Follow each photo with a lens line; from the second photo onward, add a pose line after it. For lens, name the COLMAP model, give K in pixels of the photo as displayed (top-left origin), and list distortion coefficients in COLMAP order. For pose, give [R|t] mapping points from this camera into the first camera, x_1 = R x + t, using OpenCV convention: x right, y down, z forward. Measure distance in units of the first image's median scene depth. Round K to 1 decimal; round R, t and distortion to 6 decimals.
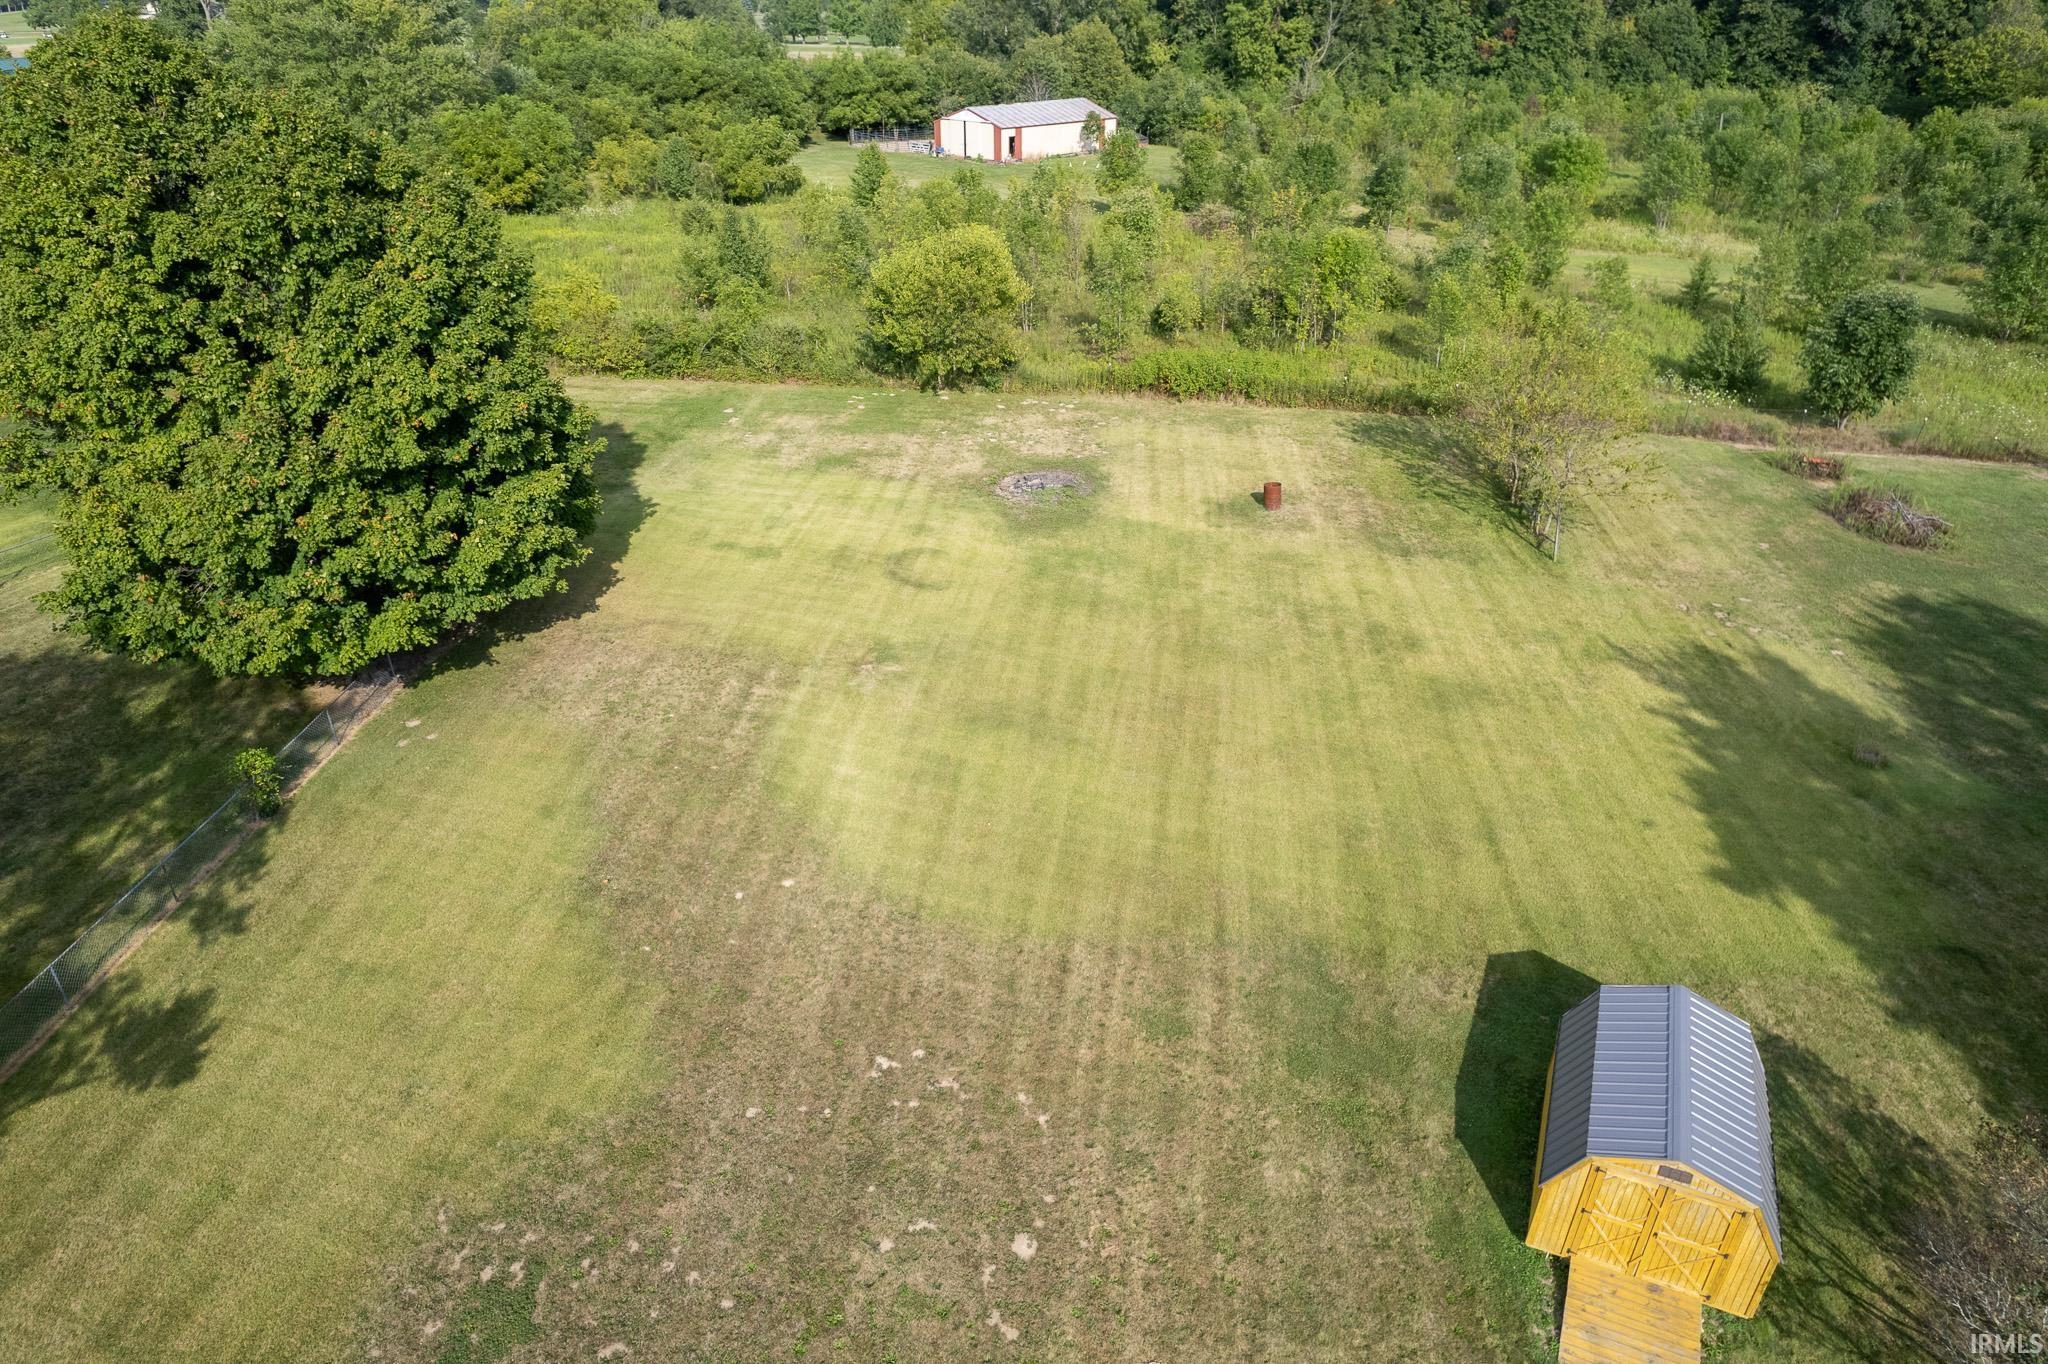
lens RADIAL K [[1312.0, 0, 1032.2], [0, 1312.0, 675.3], [0, 0, 1]] dist [-0.046948, 0.013898]
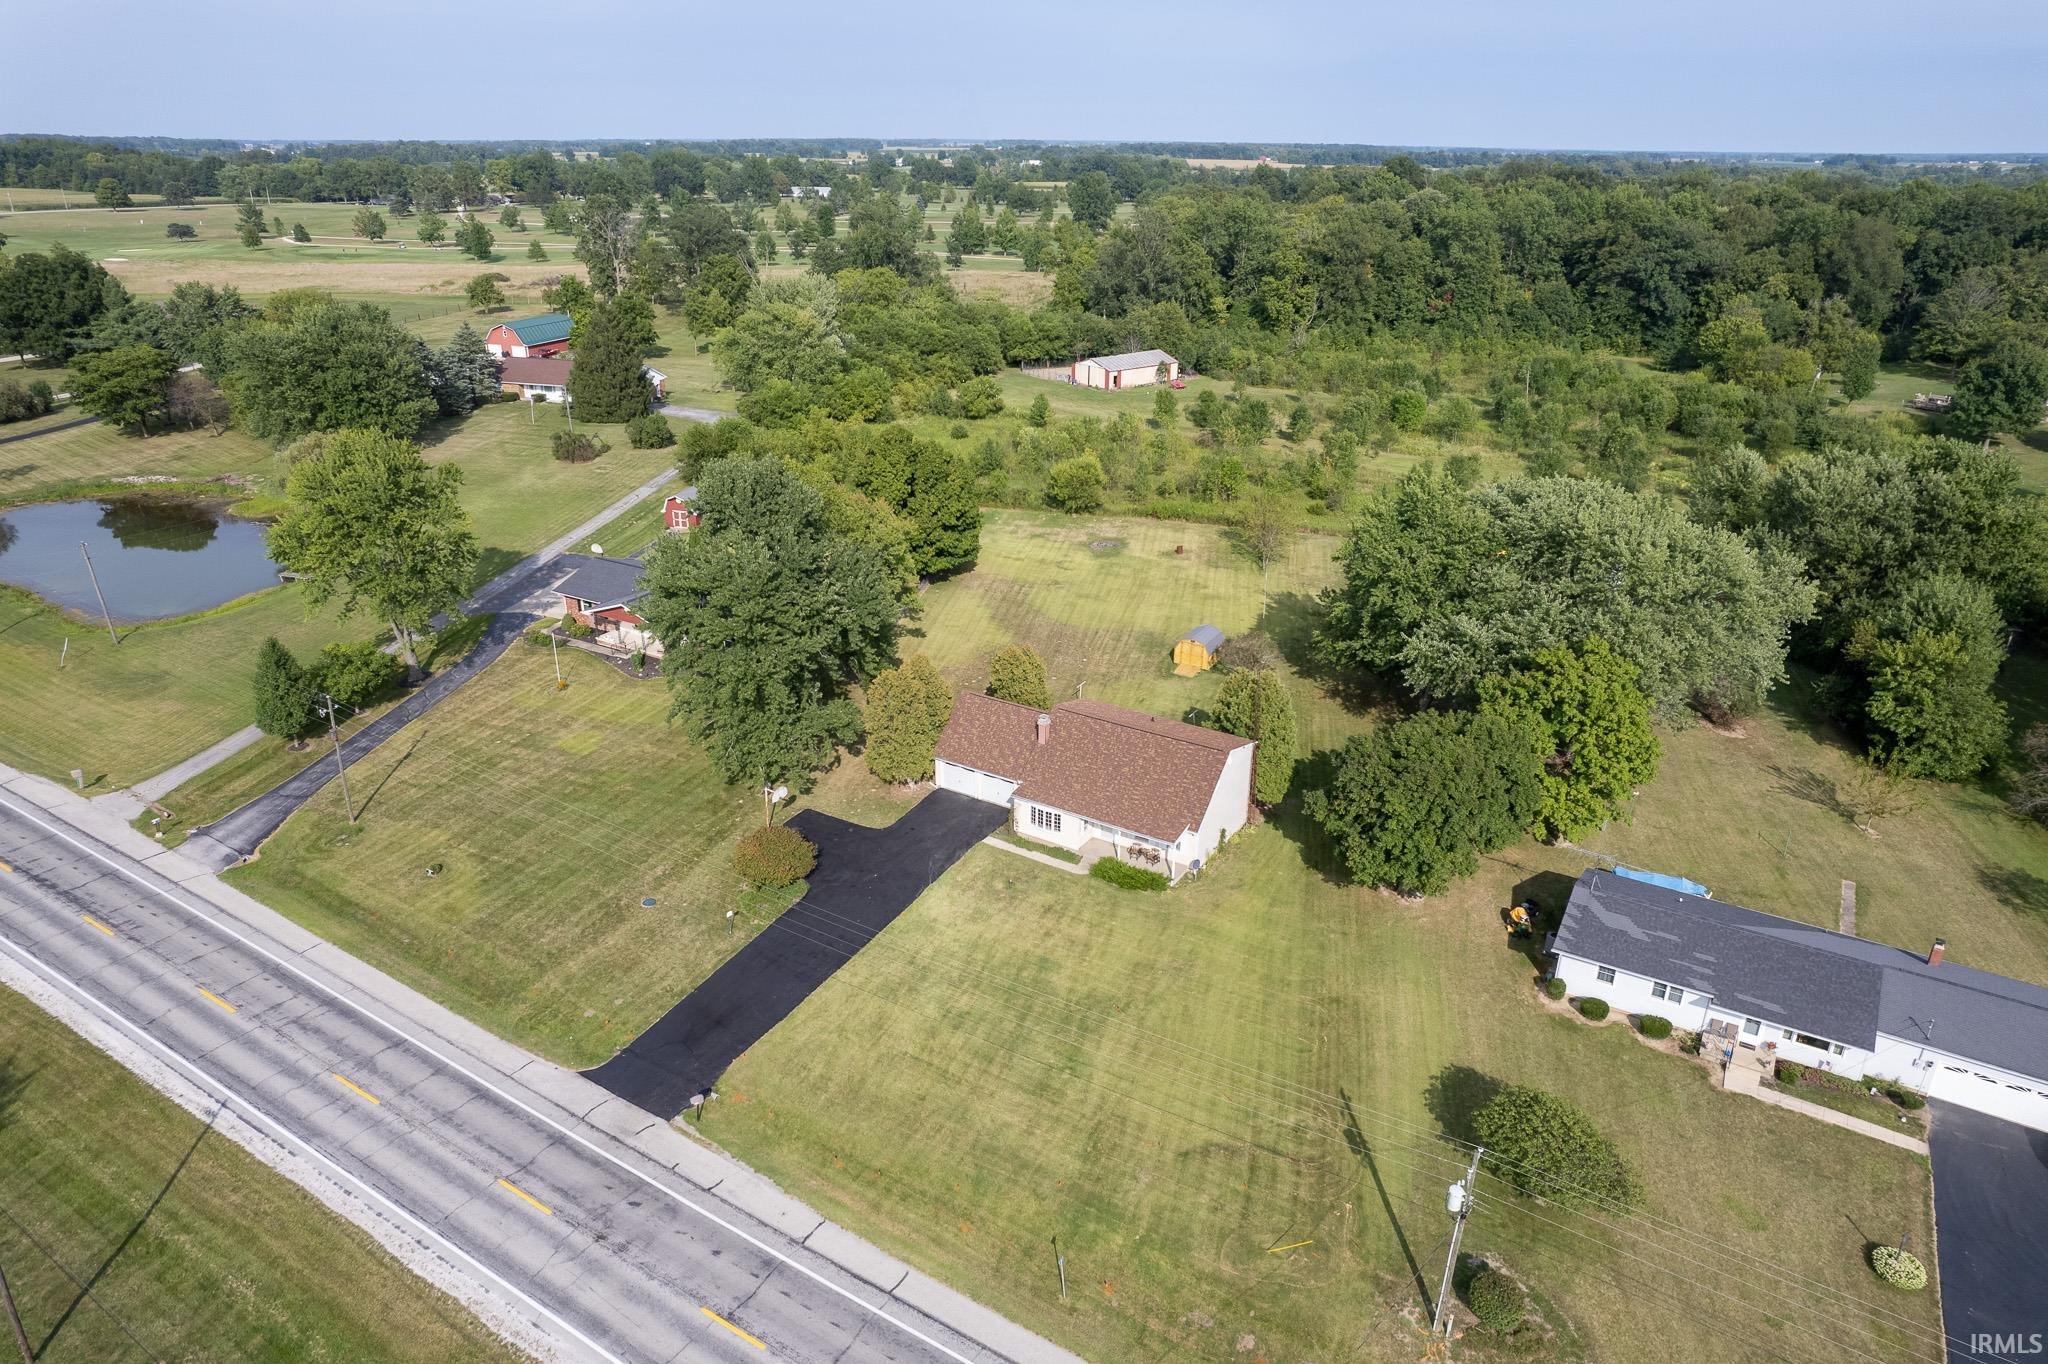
lens RADIAL K [[1312.0, 0, 1035.1], [0, 1312.0, 687.7], [0, 0, 1]] dist [-0.046948, 0.013898]
pose [[0.995713, 0.043314, -0.081734, 0.051351], [-0.050337, 0.995030, -0.085917, 0.217881], [0.077606, 0.089662, 0.992944, -0.962003]]
